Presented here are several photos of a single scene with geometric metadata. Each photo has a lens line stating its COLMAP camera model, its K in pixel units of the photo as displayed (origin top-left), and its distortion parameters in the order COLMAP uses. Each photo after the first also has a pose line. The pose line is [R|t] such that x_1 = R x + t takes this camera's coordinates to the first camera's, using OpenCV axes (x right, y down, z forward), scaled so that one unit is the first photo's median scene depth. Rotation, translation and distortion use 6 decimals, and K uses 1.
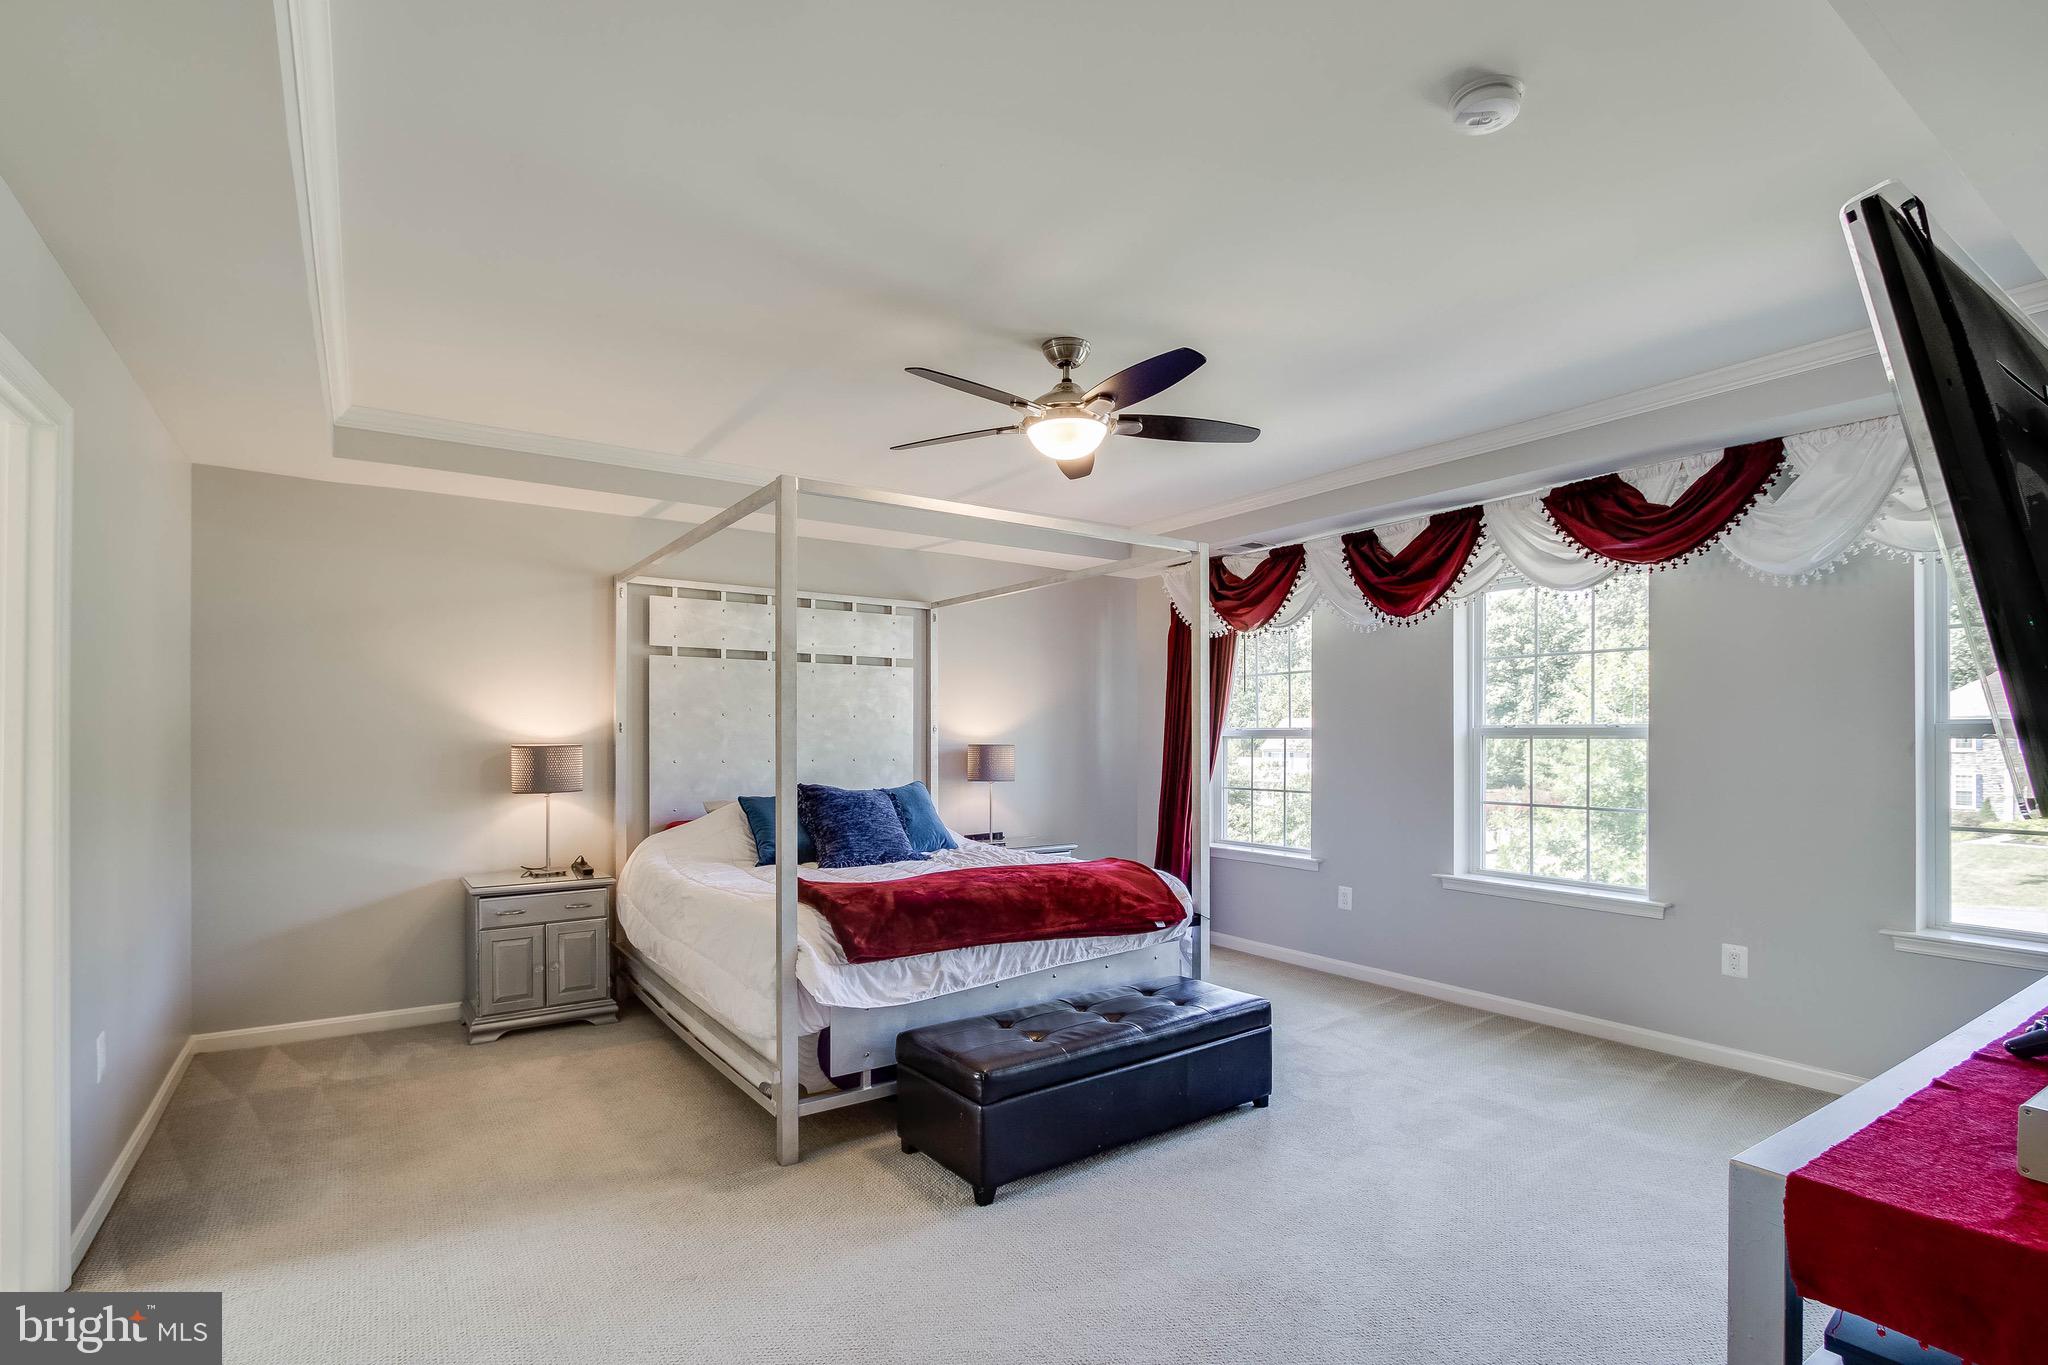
lens RADIAL K [[993.5, 0, 987.8], [0, 993.5, 721.6], [0, 0, 1]] dist [-0.003913, 0.001895]
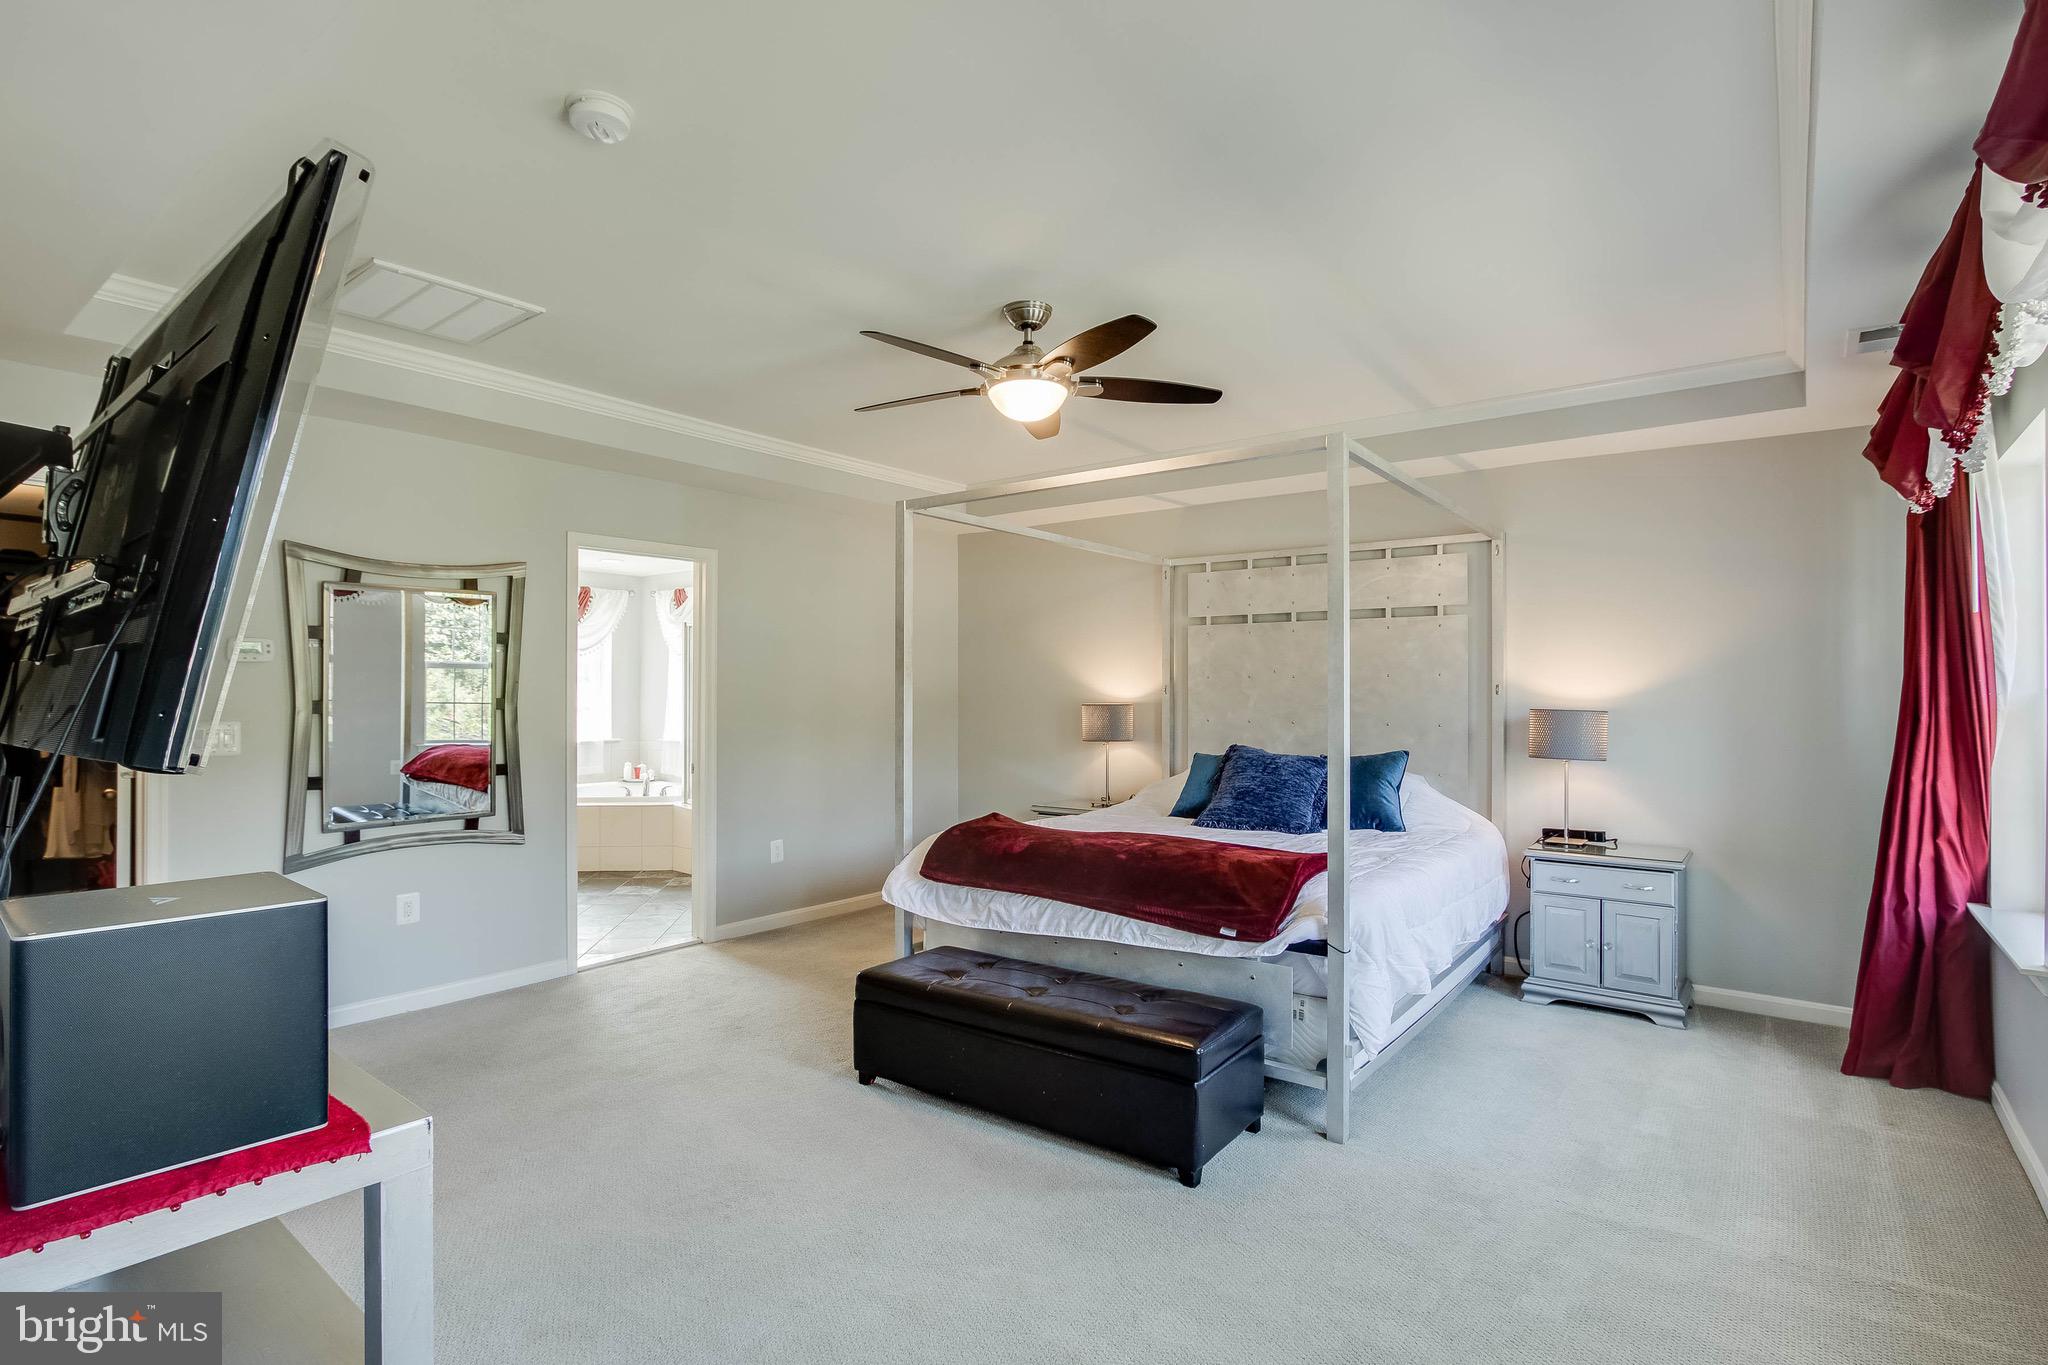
lens RADIAL K [[993.5, 0, 1017.1], [0, 993.5, 690.7], [0, 0, 1]] dist [-0.003913, 0.001895]
pose [[0.317724, -0.004570, -0.948172, 0.744002], [0.009864, 0.999950, -0.001515, 0.007801], [0.948132, -0.008871, 0.317753, 0.493923]]
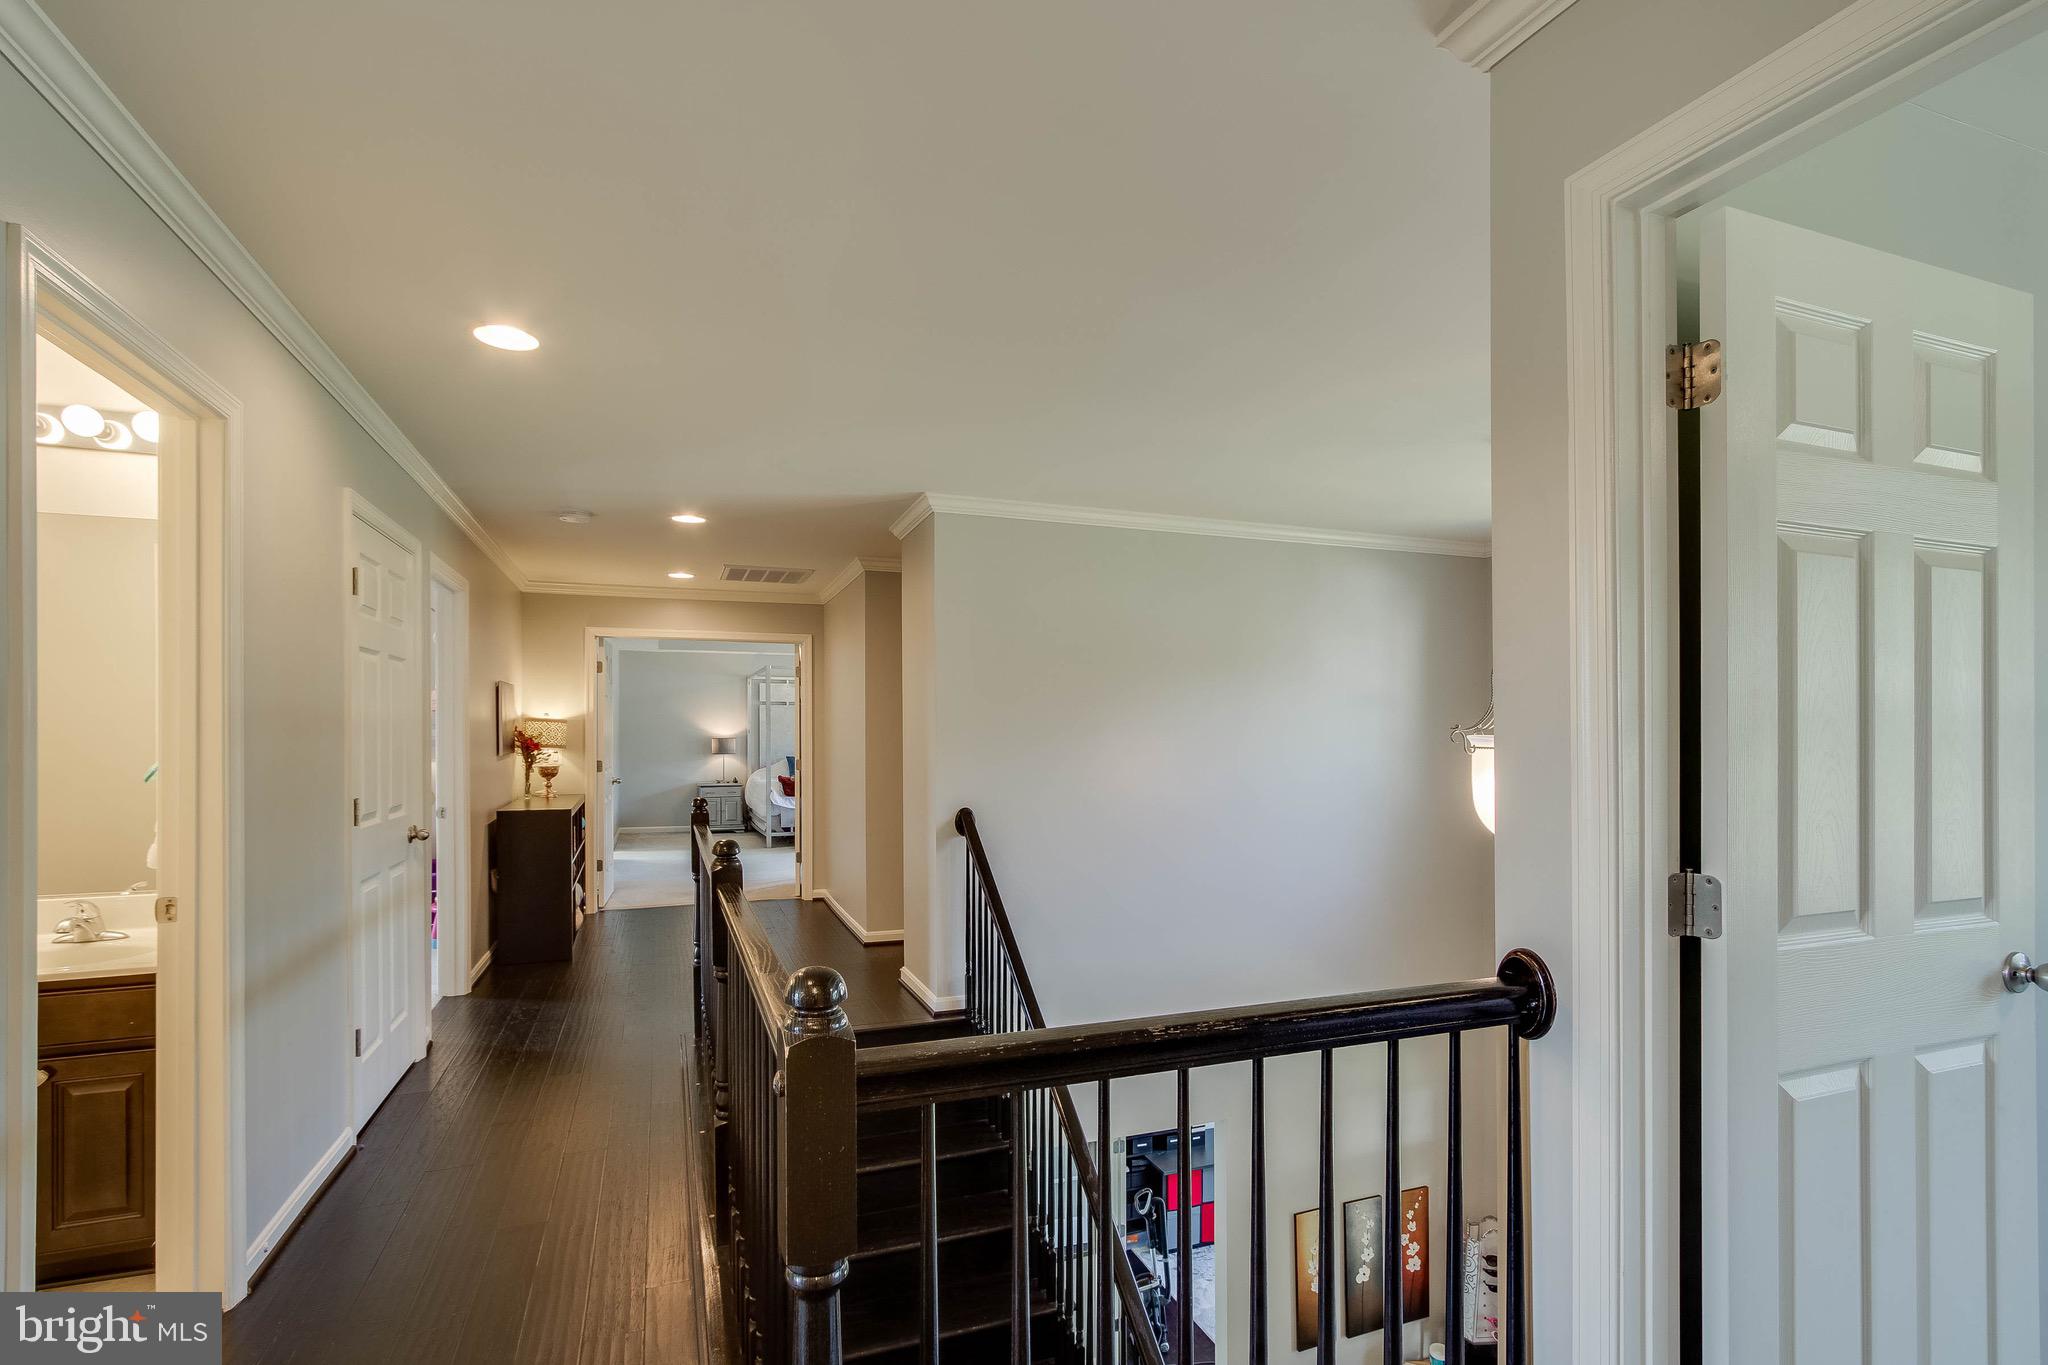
lens RADIAL K [[993.5, 0, 979.9], [0, 993.5, 728.9], [0, 0, 1]] dist [-0.003913, 0.001895]
pose [[0.967774, -0.004461, -0.251779, 1.020374], [0.005037, 0.999986, 0.001646, -0.003086], [0.251768, -0.002862, 0.967783, -1.629747]]
